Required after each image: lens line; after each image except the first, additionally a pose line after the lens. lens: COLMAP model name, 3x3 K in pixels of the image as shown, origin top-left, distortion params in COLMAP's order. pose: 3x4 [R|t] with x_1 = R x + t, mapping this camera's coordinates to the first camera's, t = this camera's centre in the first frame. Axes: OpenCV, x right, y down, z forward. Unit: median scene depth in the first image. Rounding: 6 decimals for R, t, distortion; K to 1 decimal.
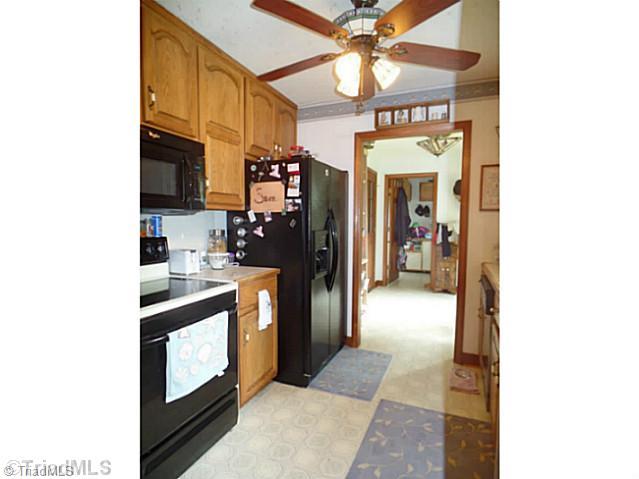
lens RADIAL K [[333.6, 0, 319.5], [0, 333.6, 239.5], [0, 0, 1]] dist [-0.002151, -0.000649]
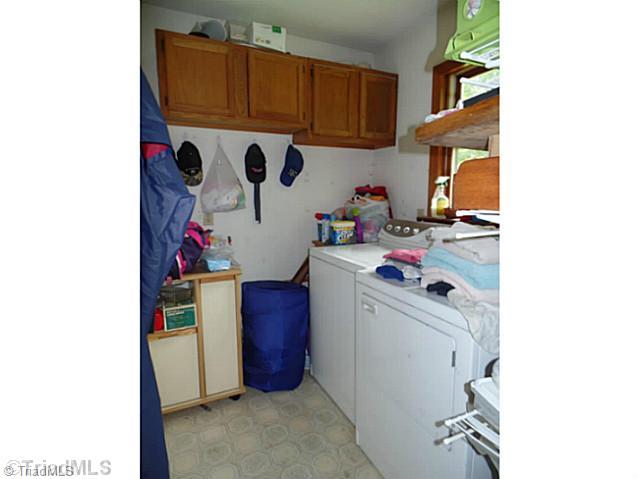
lens RADIAL K [[333.6, 0, 319.5], [0, 333.6, 239.5], [0, 0, 1]] dist [-0.002151, -0.000649]
pose [[0.702910, -0.100409, 0.704156, 0.414011], [0.056458, 0.994738, 0.085486, -0.089654], [-0.709035, -0.020334, 0.704880, 1.561789]]
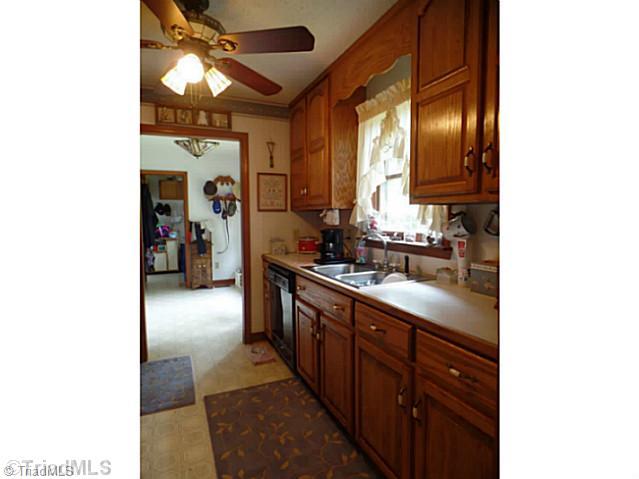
lens RADIAL K [[333.6, 0, 319.5], [0, 333.6, 239.5], [0, 0, 1]] dist [-0.002151, -0.000649]
pose [[0.675000, -0.064036, 0.735034, -0.213190], [0.058589, 0.997733, 0.033119, -0.009332], [-0.735488, 0.020710, 0.677221, 0.030472]]
